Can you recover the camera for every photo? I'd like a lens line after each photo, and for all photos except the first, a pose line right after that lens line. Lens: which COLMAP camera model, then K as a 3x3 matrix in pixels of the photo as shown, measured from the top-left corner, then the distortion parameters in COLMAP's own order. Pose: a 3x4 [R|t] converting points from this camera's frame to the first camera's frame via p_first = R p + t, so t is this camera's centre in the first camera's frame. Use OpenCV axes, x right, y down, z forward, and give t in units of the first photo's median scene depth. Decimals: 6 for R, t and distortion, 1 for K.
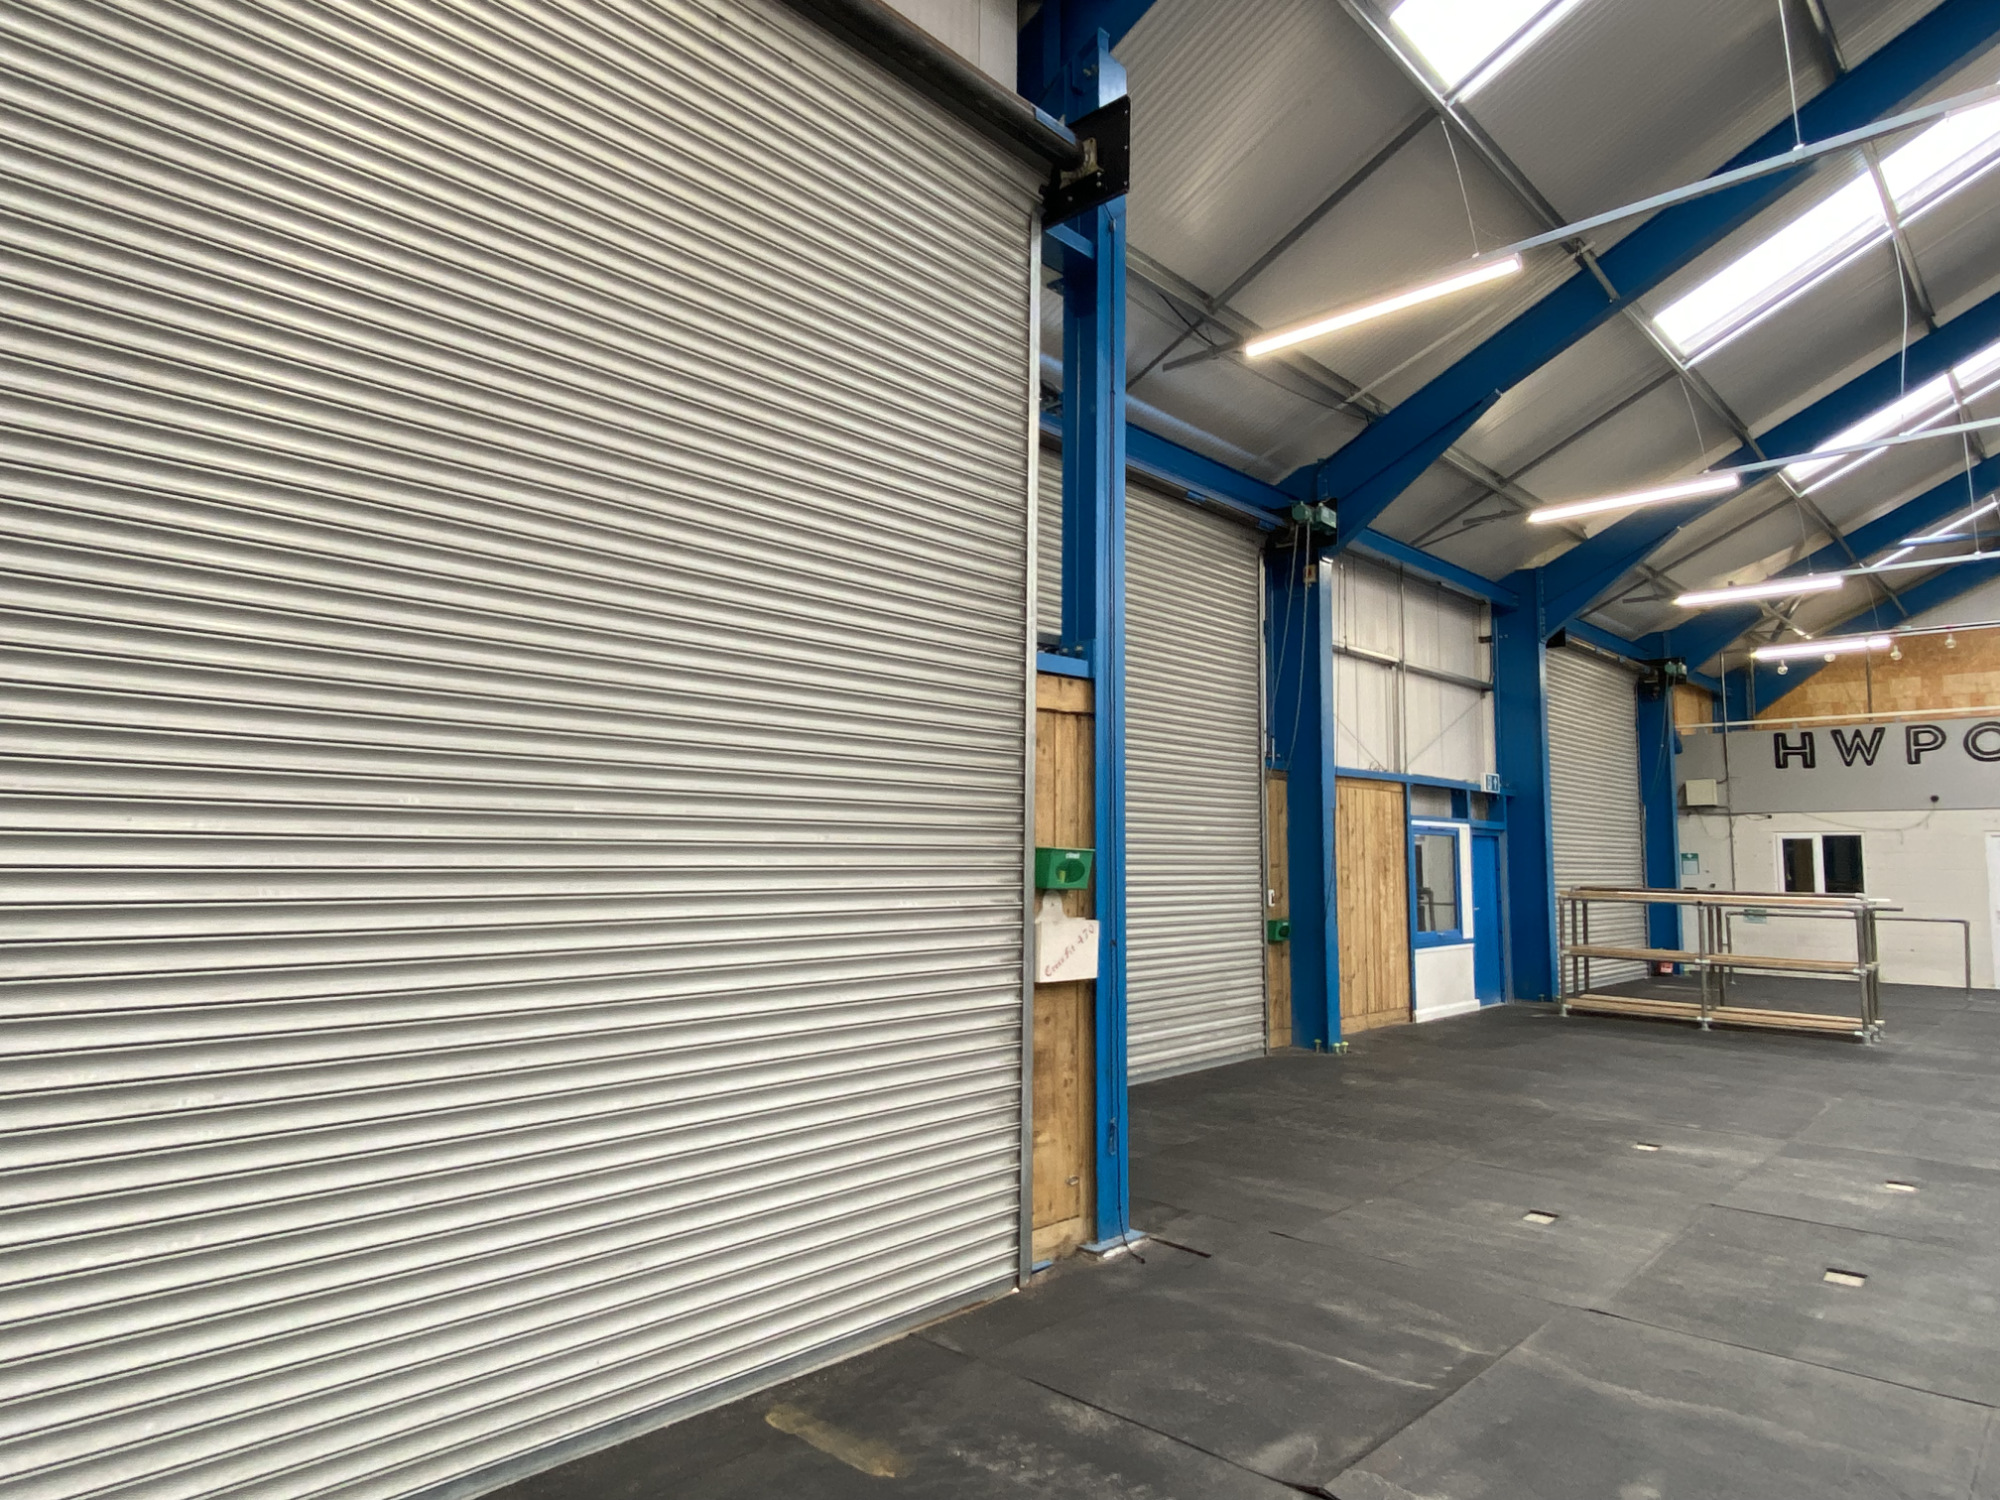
lens RADIAL K [[1193.0, 0, 992.7], [0, 1193.0, 746.8], [0, 0, 1]] dist [0.017058, -0.014652]
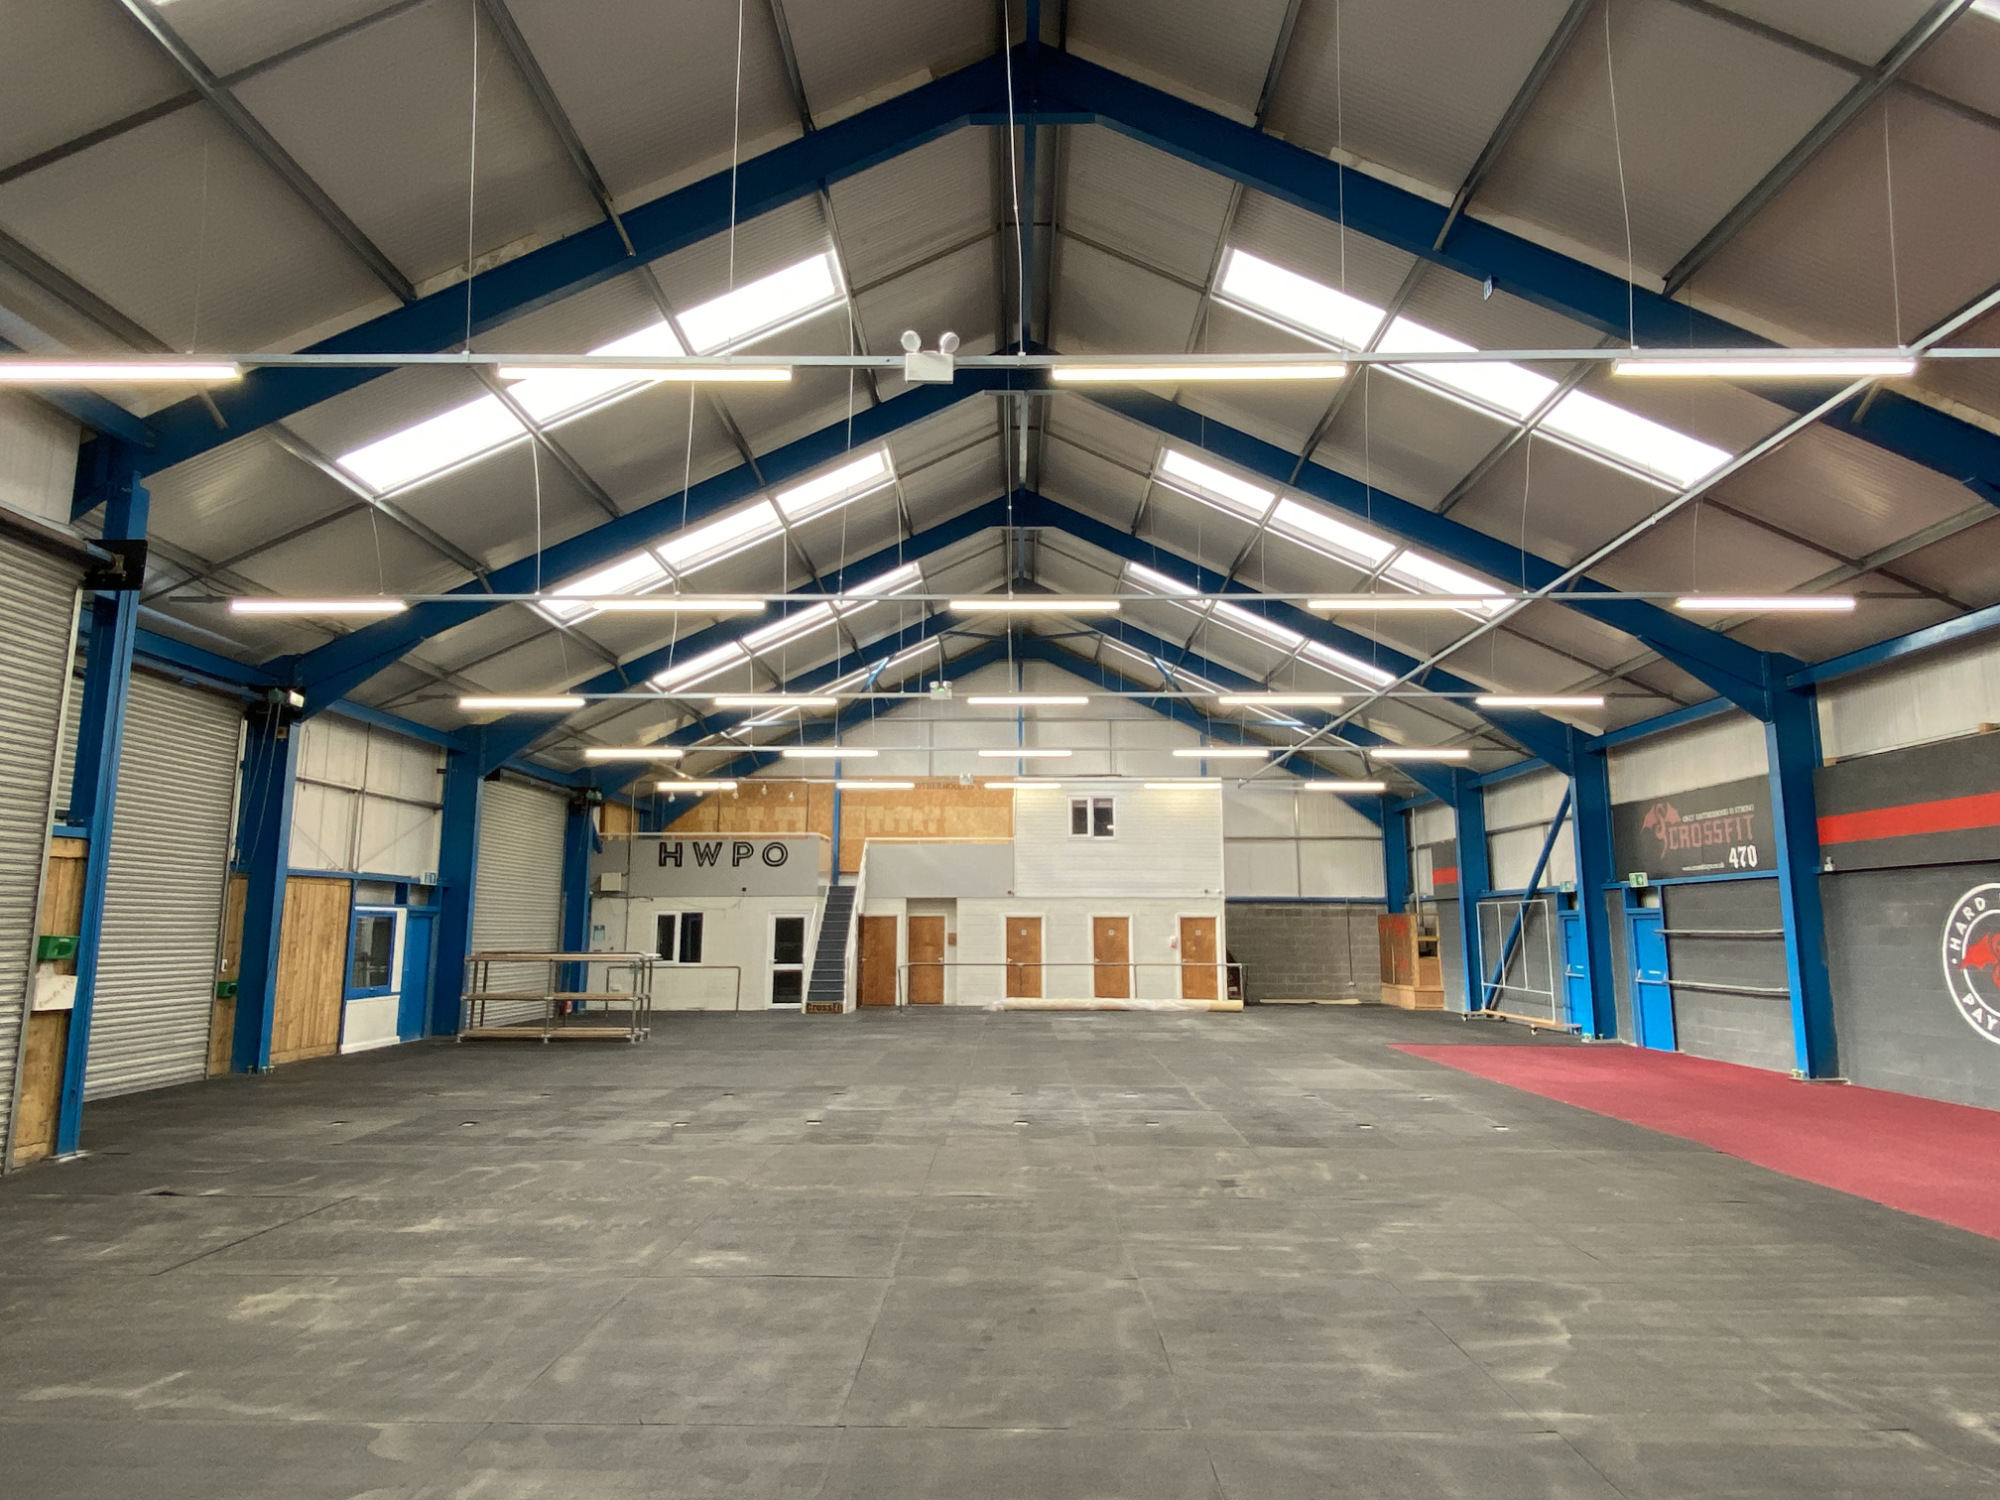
lens RADIAL K [[1193.0, 0, 1000.1], [0, 1193.0, 739.8], [0, 0, 1]] dist [0.017058, -0.014652]
pose [[0.728692, 0.097764, 0.677827, -0.072033], [-0.055179, 0.994922, -0.084180, -0.060827], [-0.682615, 0.023939, 0.730386, -0.582754]]
